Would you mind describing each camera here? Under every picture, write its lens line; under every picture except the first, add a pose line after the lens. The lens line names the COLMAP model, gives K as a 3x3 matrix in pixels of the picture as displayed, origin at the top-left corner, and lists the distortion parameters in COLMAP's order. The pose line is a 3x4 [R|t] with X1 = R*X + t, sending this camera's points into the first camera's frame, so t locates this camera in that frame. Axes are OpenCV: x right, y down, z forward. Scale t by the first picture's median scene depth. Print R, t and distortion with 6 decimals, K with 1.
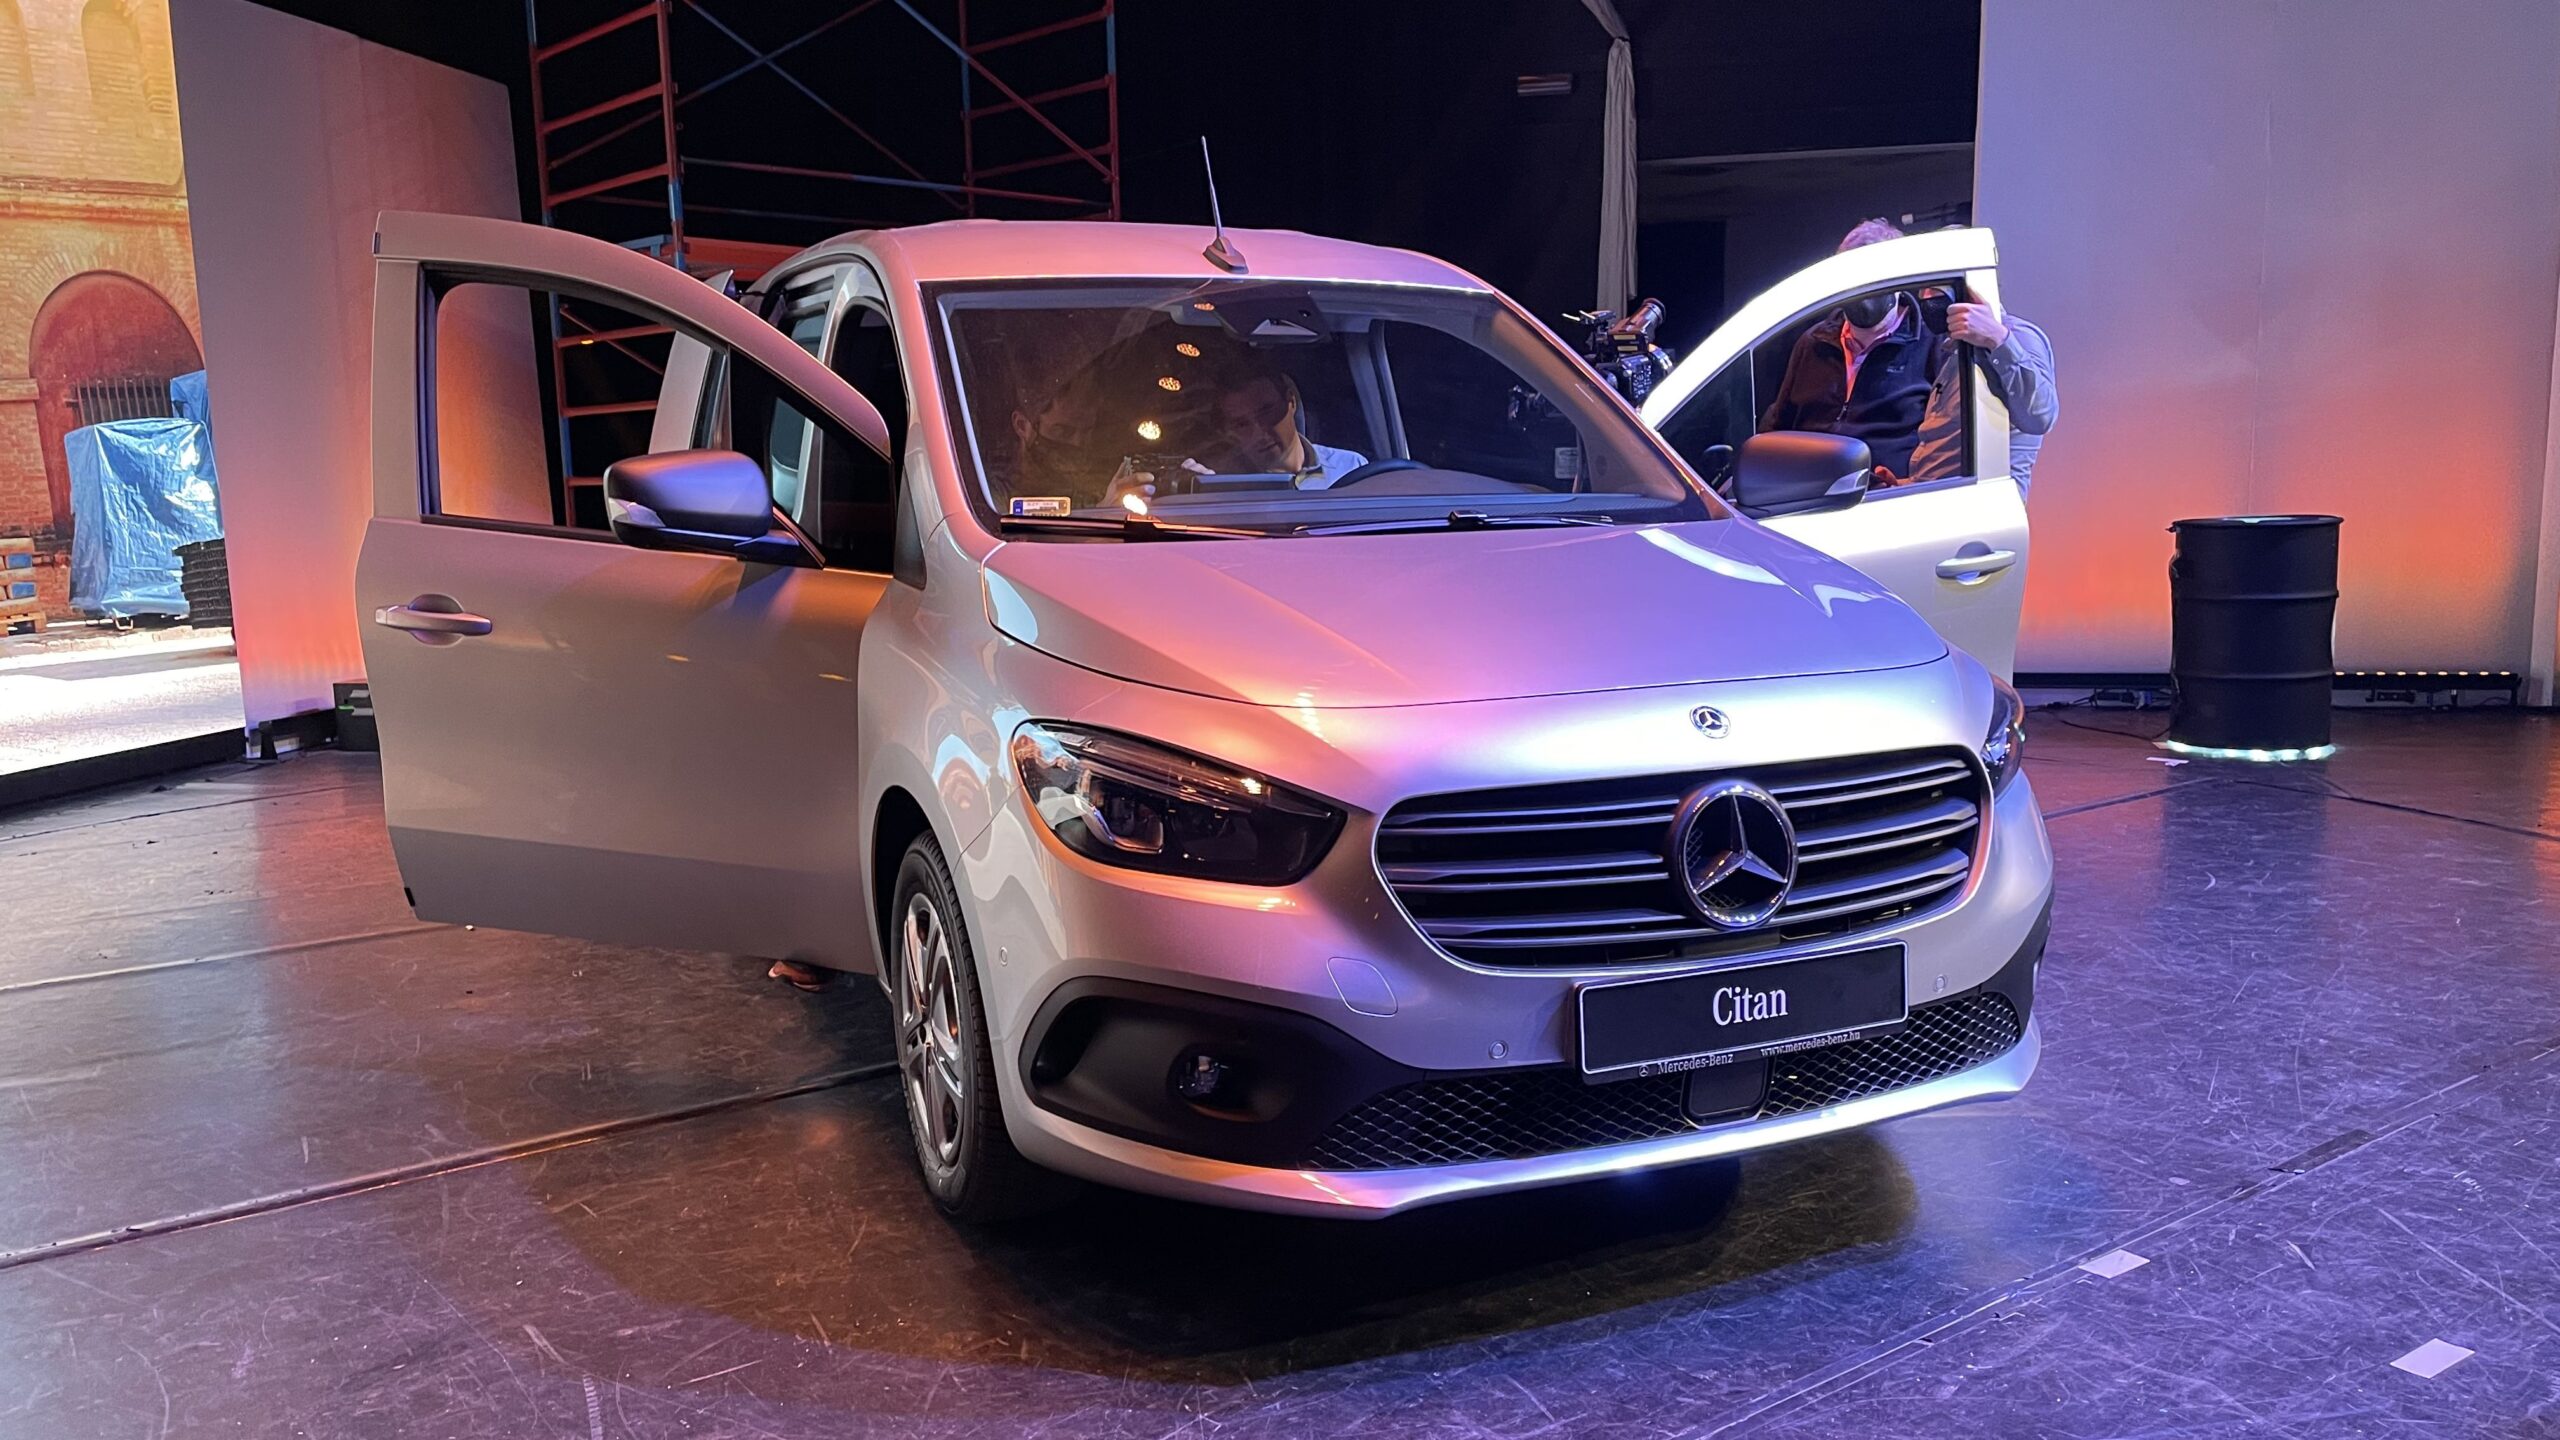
lens RADIAL K [[1900.2, 0, 1329.7], [0, 1900.2, 770.3], [0, 0, 1]] dist [0.094806, -0.104221]
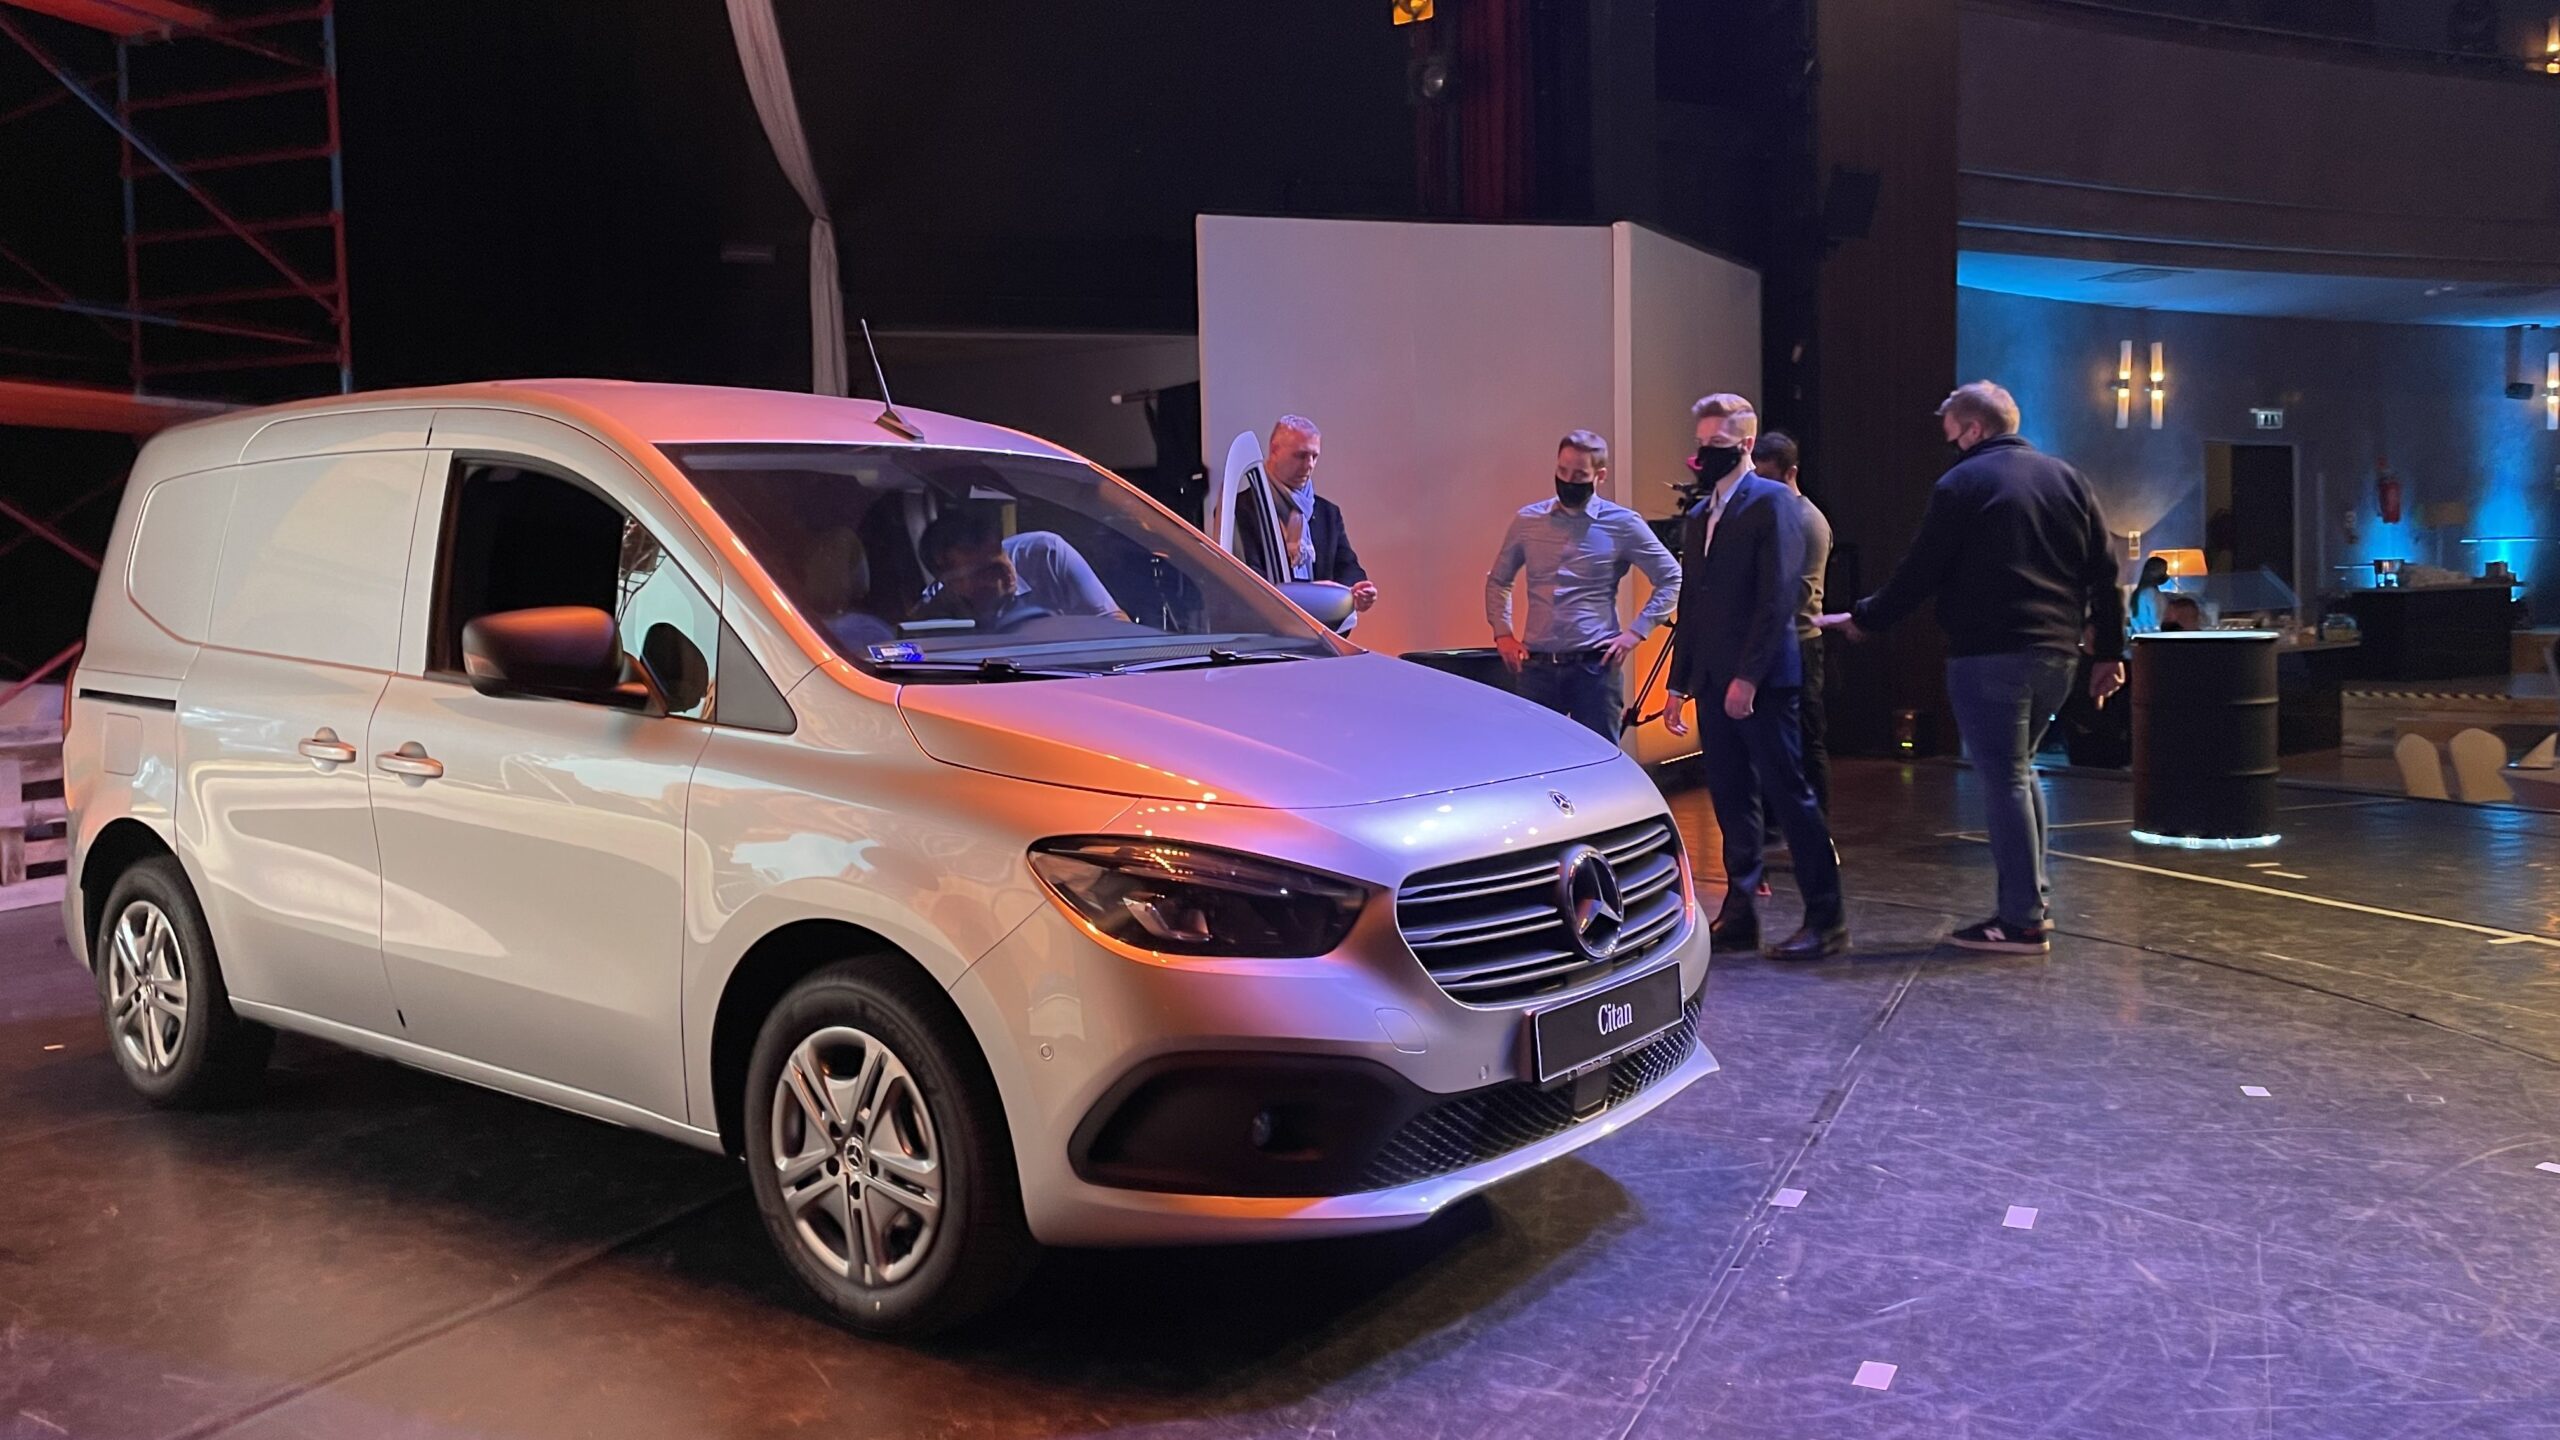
lens RADIAL K [[1900.2, 0, 1258.2], [0, 1900.2, 657.9], [0, 0, 1]] dist [0.094806, -0.104221]
pose [[0.889997, -0.022157, 0.455428, -0.477985], [0.082561, 0.990140, -0.113169, 0.005793], [-0.448430, 0.138321, 0.883050, -0.058442]]
